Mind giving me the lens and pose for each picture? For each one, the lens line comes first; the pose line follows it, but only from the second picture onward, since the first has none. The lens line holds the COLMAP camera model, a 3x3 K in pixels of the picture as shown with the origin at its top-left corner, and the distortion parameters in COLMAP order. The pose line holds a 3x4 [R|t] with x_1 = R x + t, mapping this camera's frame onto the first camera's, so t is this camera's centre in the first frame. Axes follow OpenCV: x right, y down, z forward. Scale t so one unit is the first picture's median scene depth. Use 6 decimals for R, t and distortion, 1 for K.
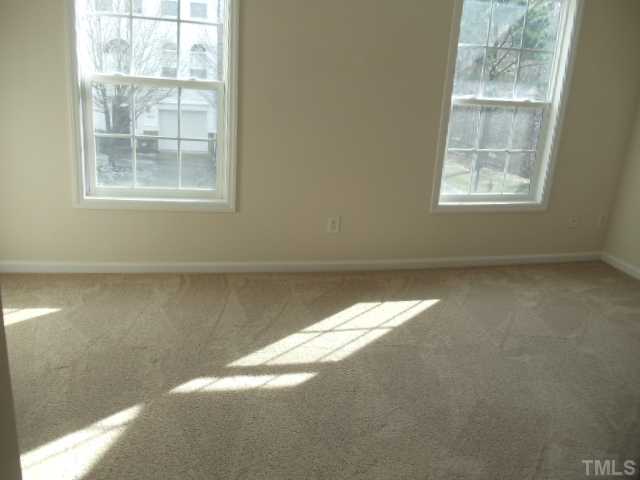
lens RADIAL K [[621.2, 0, 320.4], [0, 621.2, 242.2], [0, 0, 1]] dist [0.022508, 0.000000]
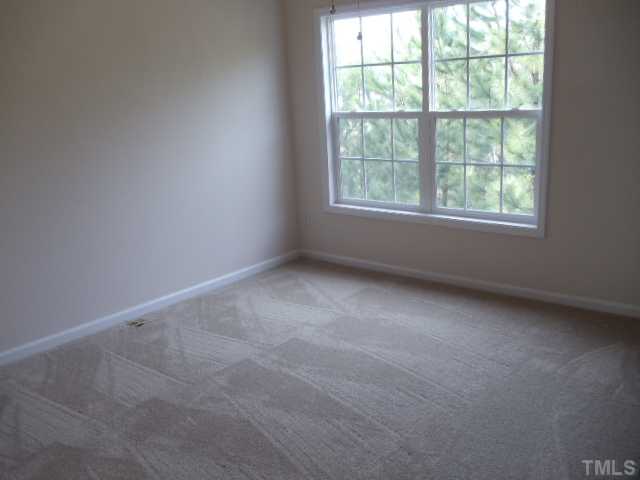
lens RADIAL K [[621.2, 0, 321.1], [0, 621.2, 238.3], [0, 0, 1]] dist [0.022508, 0.000000]
pose [[0.625691, 0.097107, -0.774003, 0.624082], [-0.146748, 0.989159, 0.005473, -0.004237], [0.766144, 0.110159, 0.633158, 0.153799]]
